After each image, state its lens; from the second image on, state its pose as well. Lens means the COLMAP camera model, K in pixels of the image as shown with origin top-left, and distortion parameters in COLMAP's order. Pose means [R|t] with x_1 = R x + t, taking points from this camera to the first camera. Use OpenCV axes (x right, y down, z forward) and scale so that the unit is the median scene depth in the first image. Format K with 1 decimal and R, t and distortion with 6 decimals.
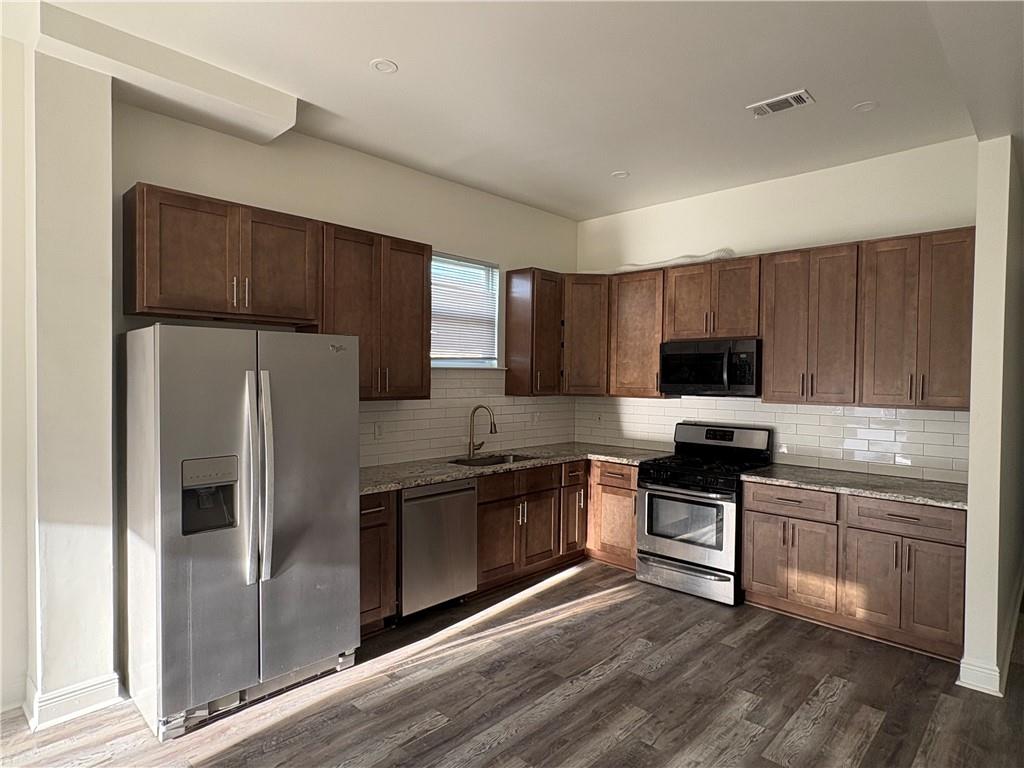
lens RADIAL K [[574.9, 0, 507.0], [0, 574.9, 389.6], [0, 0, 1]] dist [0.003168, -0.000650]
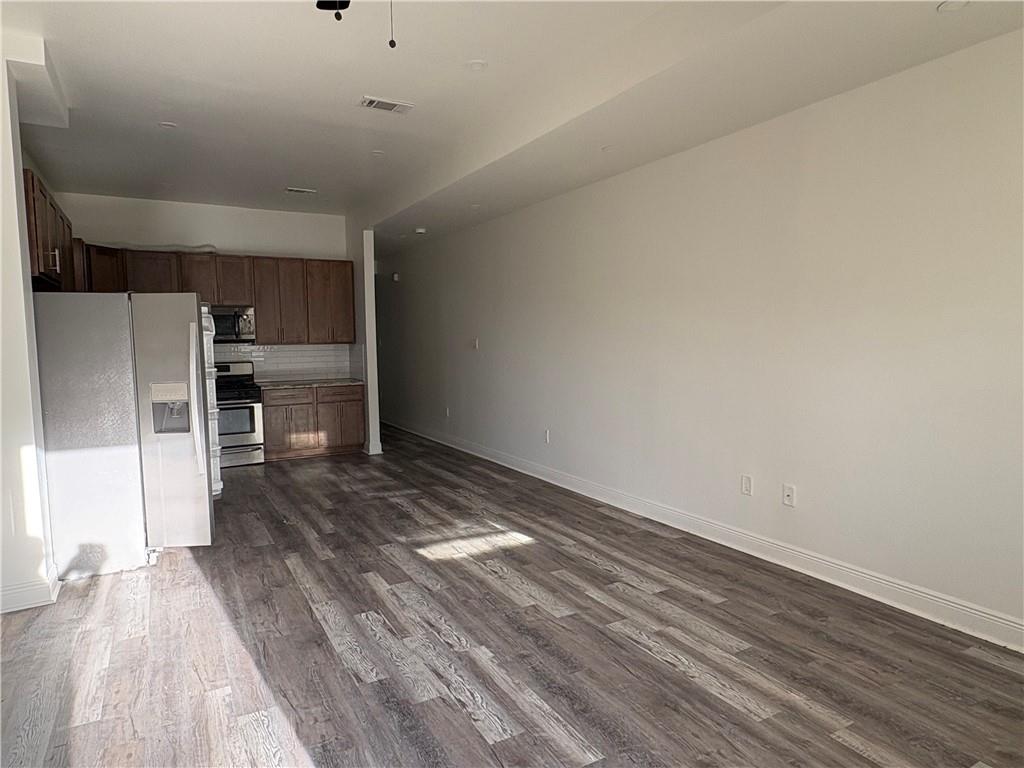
lens RADIAL K [[623.0, 0, 513.2], [0, 623.0, 384.2], [0, 0, 1]] dist [0.000845, 0.000094]
pose [[0.281004, -0.085399, 0.955900, -1.378904], [0.042918, 0.996155, 0.076379, 0.037225], [-0.958747, 0.019562, 0.283588, -0.292707]]
